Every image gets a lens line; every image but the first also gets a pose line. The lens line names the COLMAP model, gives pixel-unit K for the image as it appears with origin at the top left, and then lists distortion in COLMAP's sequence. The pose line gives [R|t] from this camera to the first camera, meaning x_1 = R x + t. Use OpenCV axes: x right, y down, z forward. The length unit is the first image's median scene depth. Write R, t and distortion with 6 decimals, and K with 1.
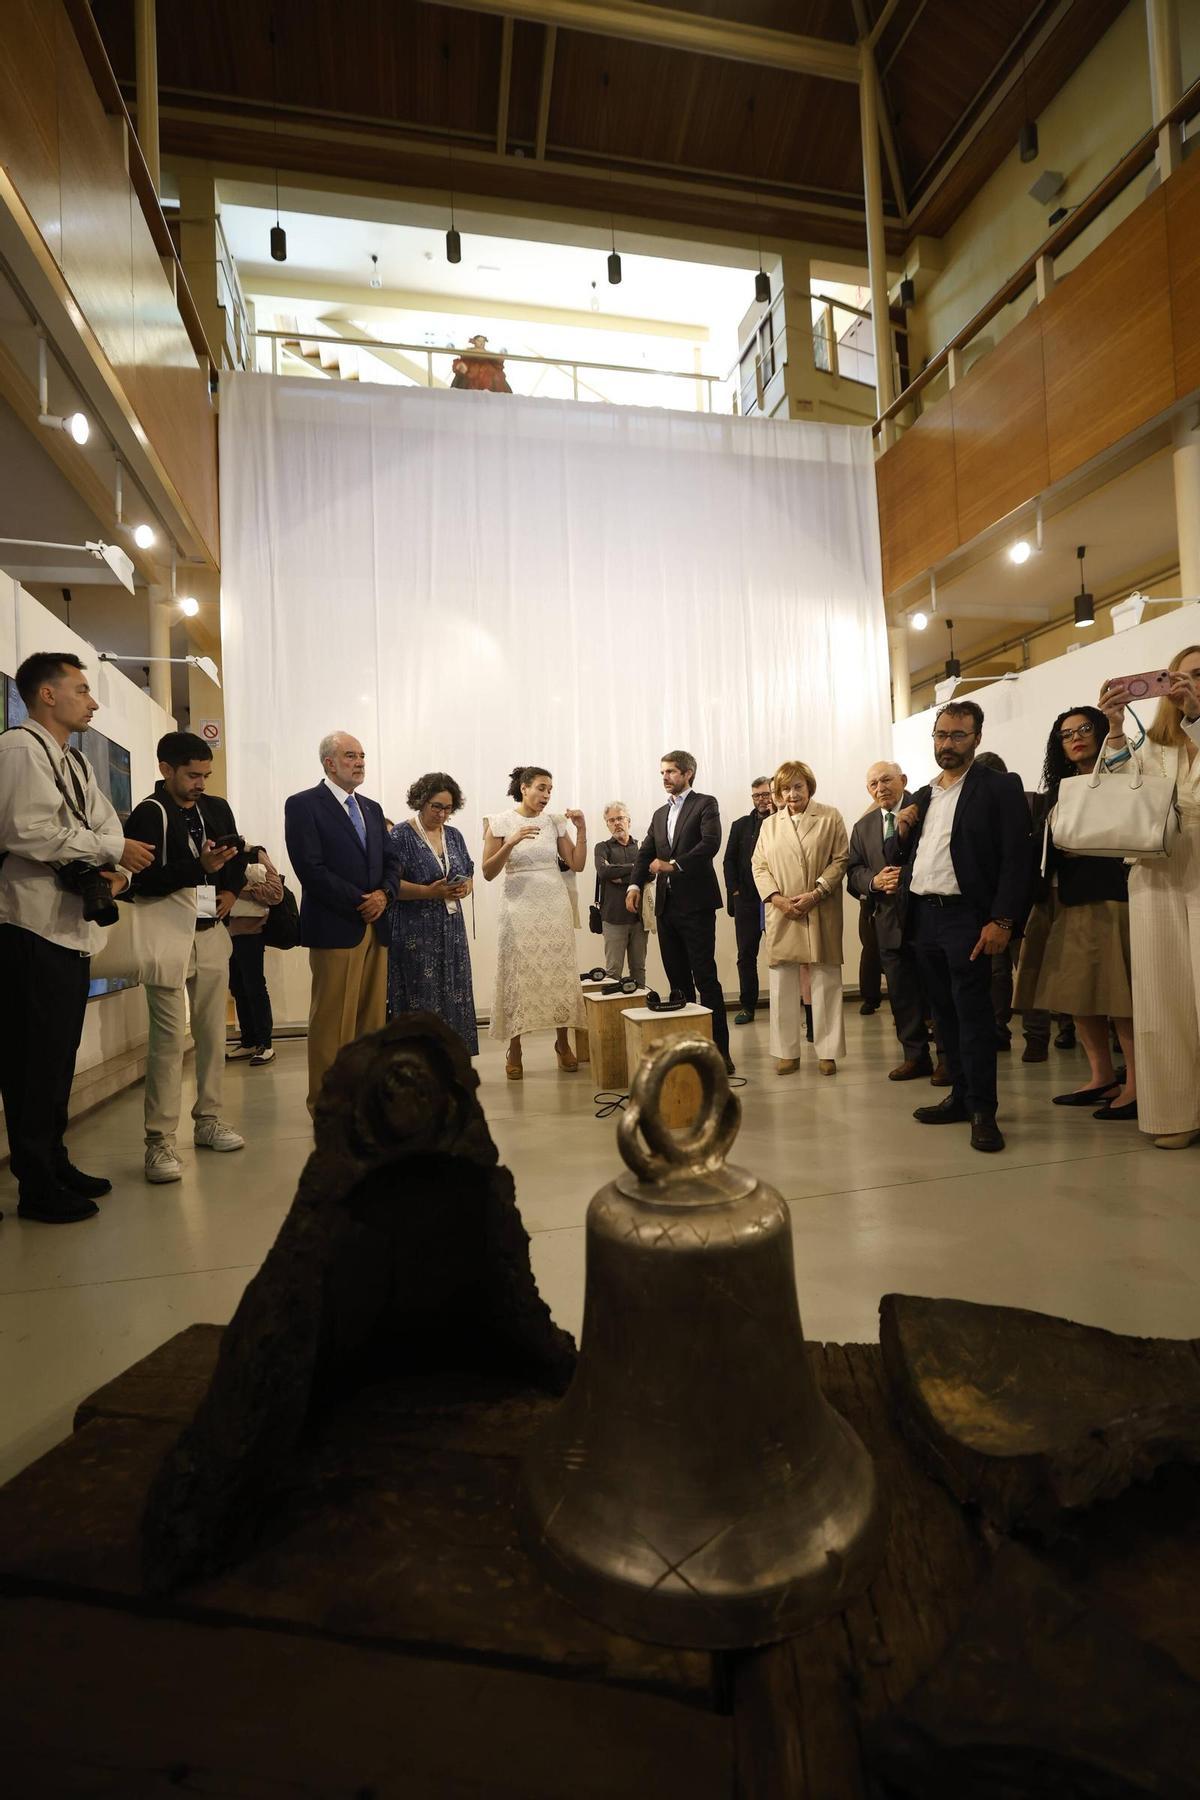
lens RADIAL K [[837.0, 0, 592.6], [0, 837.0, 908.4], [0, 0, 1]] dist [-0.043930, 0.012020]
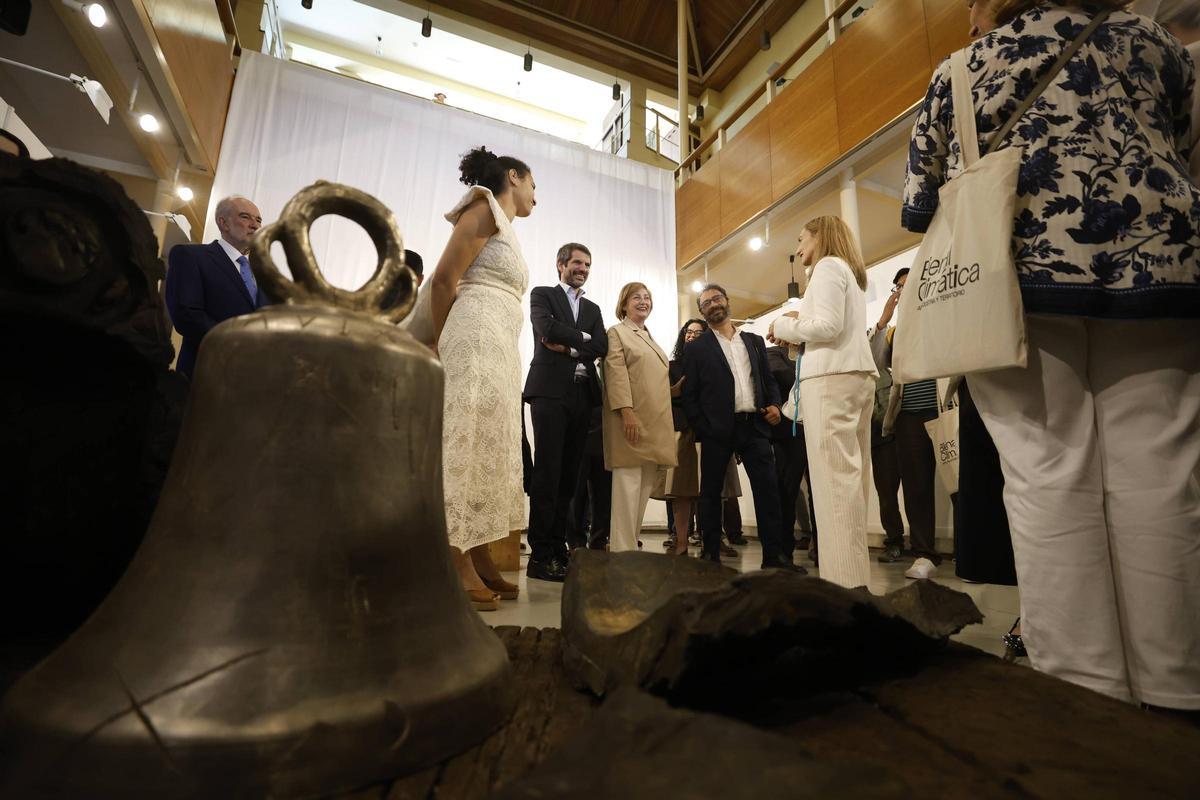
lens RADIAL K [[558.0, 0, 603.5], [0, 558.0, 389.4], [0, 0, 1]] dist [-0.043930, 0.012020]
pose [[0.977072, 0.102610, 0.186552, 0.259473], [-0.064162, 0.977377, -0.201539, 0.435153], [-0.203012, 0.184949, 0.961551, 0.312485]]
